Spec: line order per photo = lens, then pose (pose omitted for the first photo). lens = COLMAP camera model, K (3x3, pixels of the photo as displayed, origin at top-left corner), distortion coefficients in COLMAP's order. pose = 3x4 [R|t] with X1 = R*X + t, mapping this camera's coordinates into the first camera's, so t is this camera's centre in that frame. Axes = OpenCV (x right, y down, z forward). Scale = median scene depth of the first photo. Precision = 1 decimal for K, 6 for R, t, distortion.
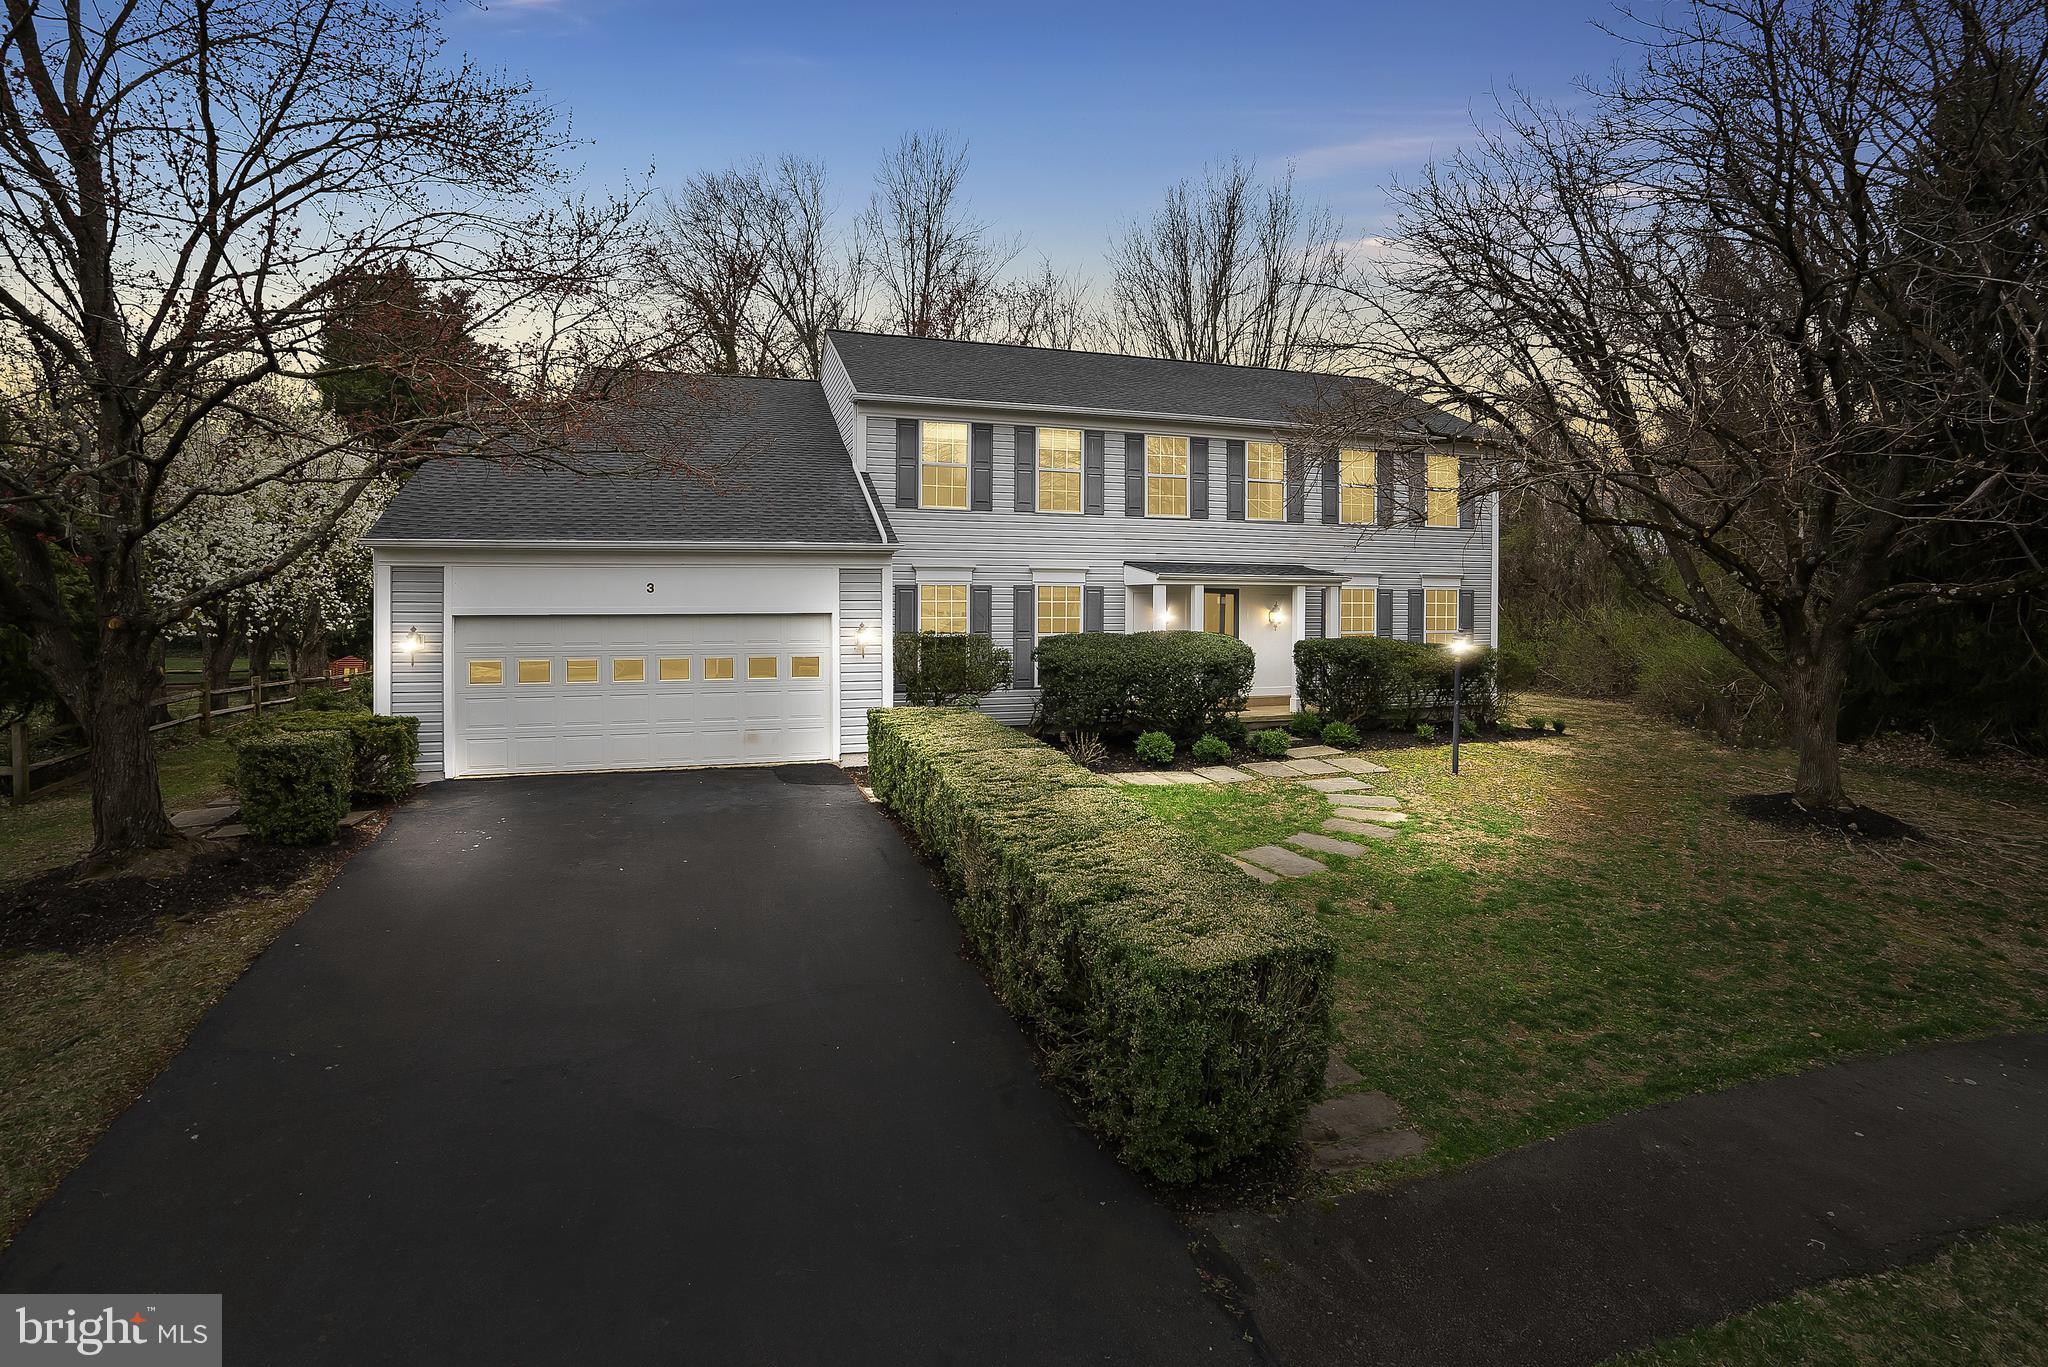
lens RADIAL K [[867.0, 0, 985.0], [0, 867.0, 626.9], [0, 0, 1]] dist [-0.042366, 0.010966]
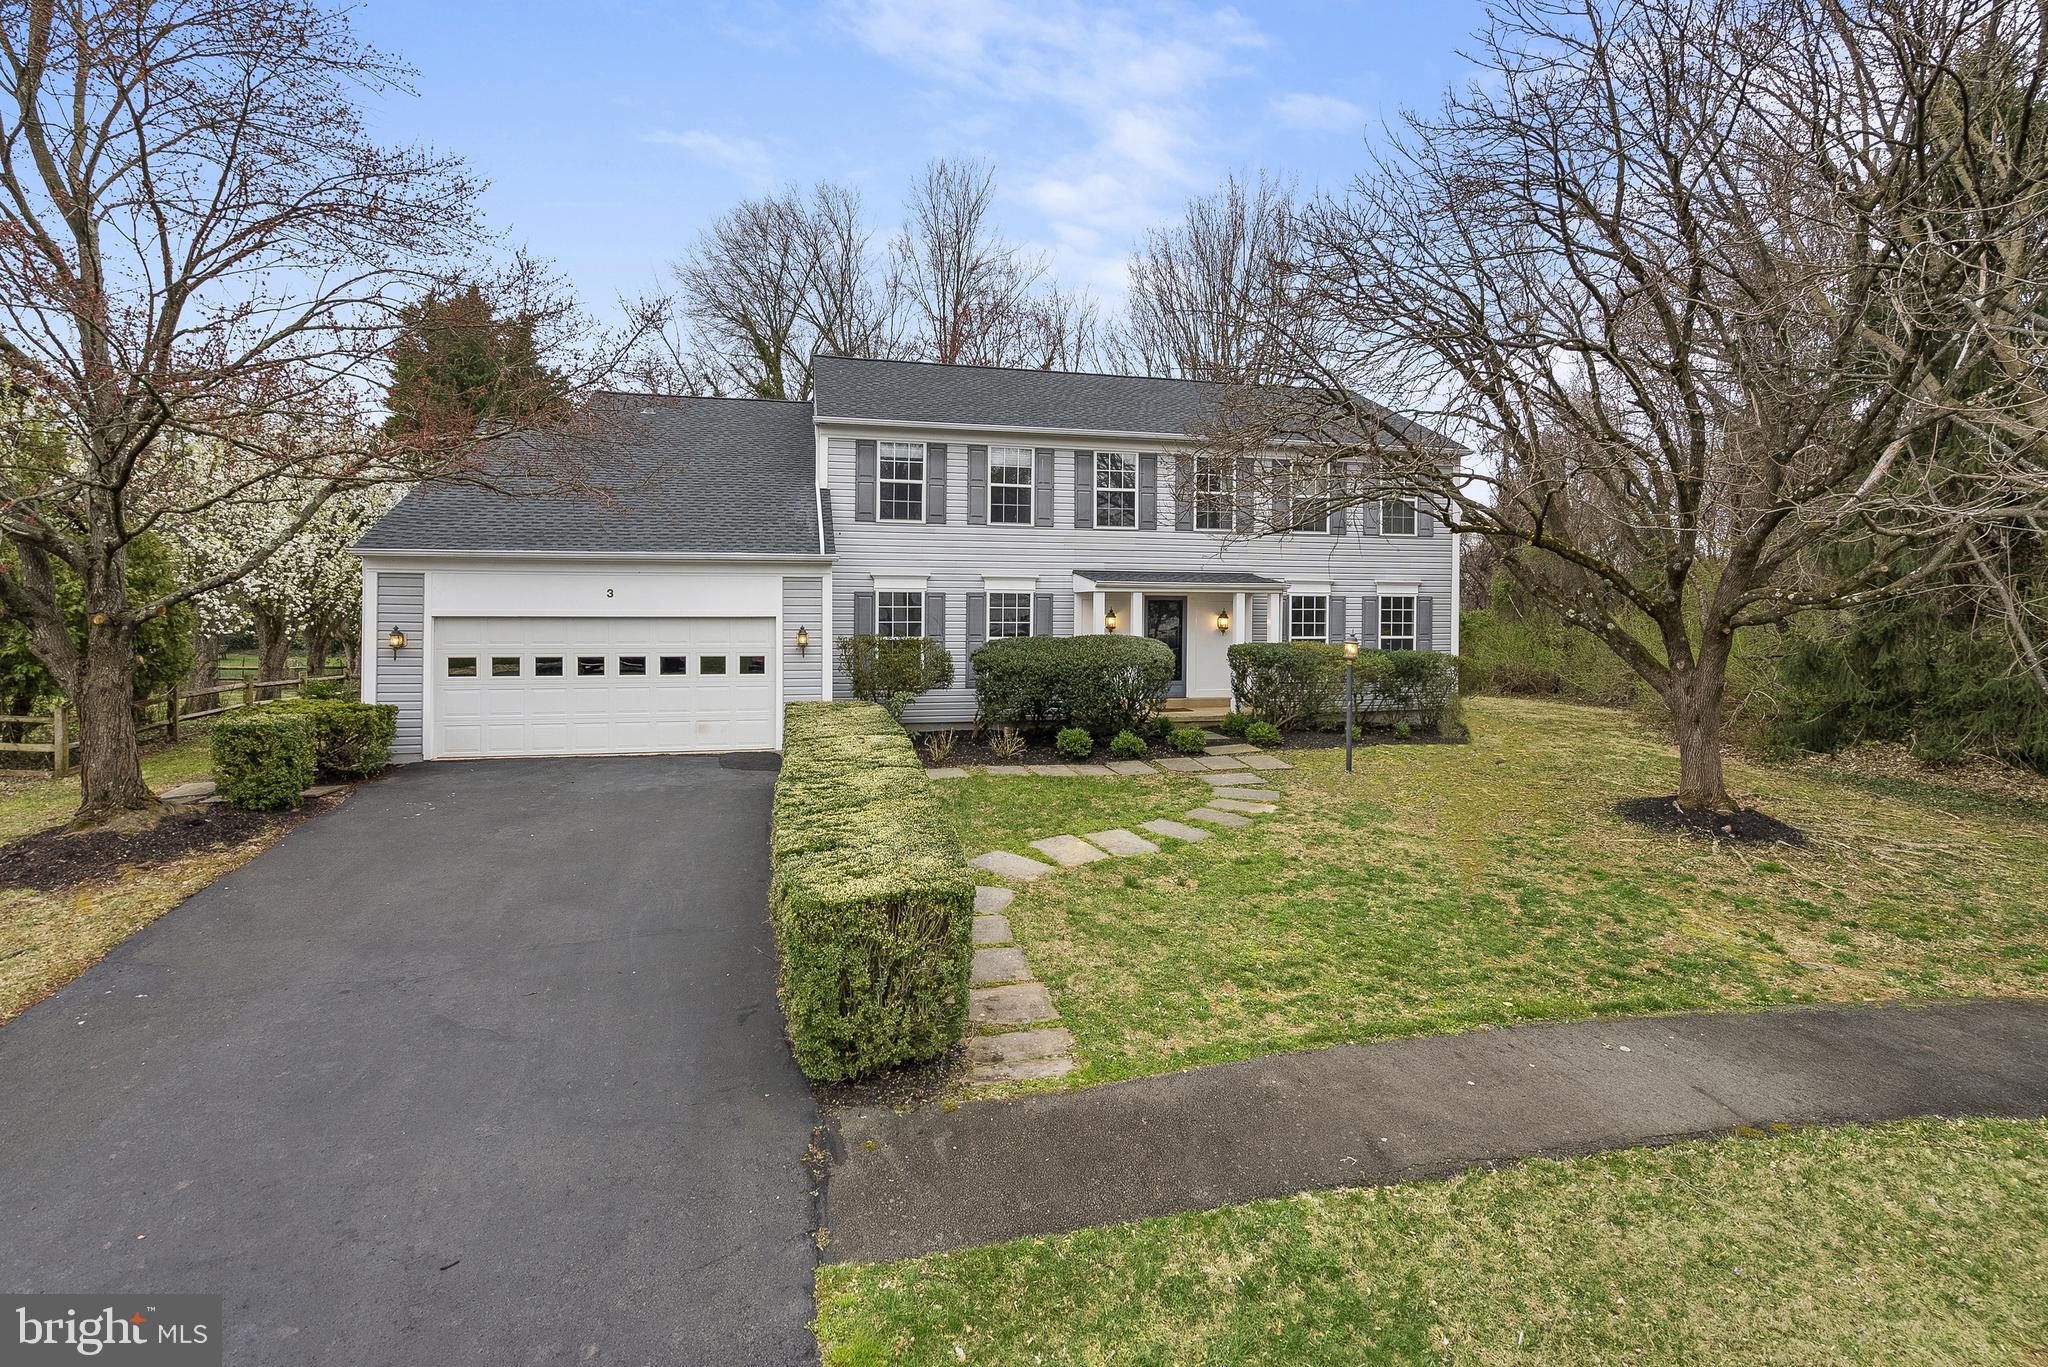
lens RADIAL K [[857.8, 0, 1029.9], [0, 857.8, 623.6], [0, 0, 1]] dist [-0.006550, 0.000186]
pose [[0.997709, 0.004171, -0.067522, 0.244549], [-0.005066, 0.999902, -0.013085, 0.006652], [0.067461, 0.013397, 0.997632, -0.083291]]
